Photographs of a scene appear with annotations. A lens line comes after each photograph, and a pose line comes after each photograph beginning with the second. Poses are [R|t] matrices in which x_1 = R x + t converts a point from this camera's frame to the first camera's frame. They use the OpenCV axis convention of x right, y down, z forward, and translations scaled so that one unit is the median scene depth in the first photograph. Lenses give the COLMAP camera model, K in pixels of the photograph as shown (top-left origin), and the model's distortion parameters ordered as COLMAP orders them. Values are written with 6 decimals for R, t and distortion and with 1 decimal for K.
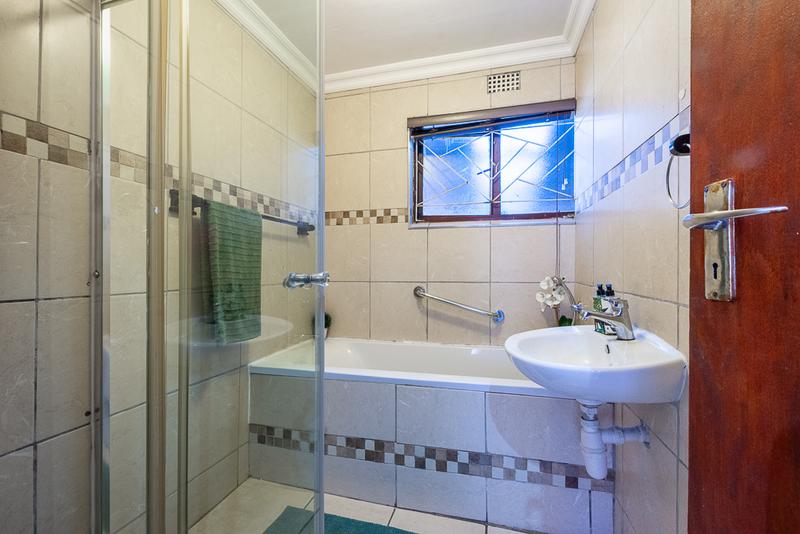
lens RADIAL K [[348.6, 0, 401.2], [0, 348.6, 266.4], [0, 0, 1]] dist [0.004166, -0.002744]
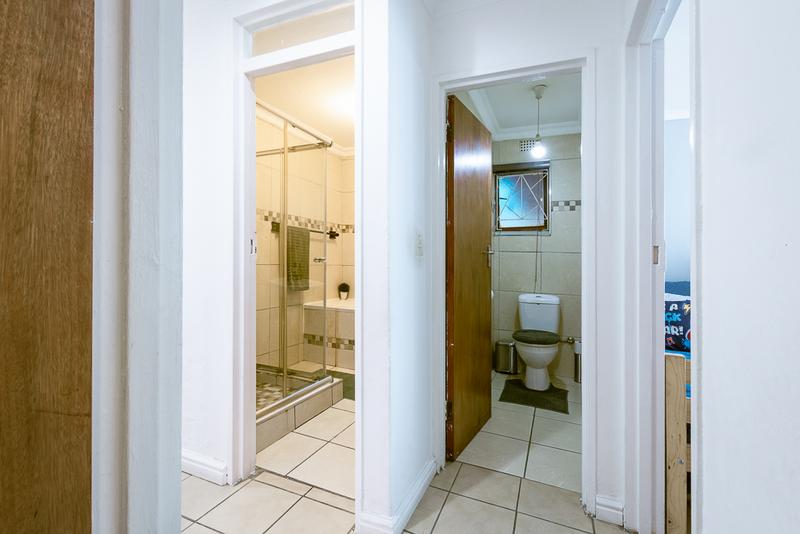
lens RADIAL K [[348.6, 0, 401.1], [0, 348.6, 263.5], [0, 0, 1]] dist [0.004166, -0.002744]
pose [[0.988693, 0.009193, -0.149673, 0.422933], [-0.006982, 0.999859, 0.015290, 0.011546], [0.149793, -0.014072, 0.988617, -0.912143]]
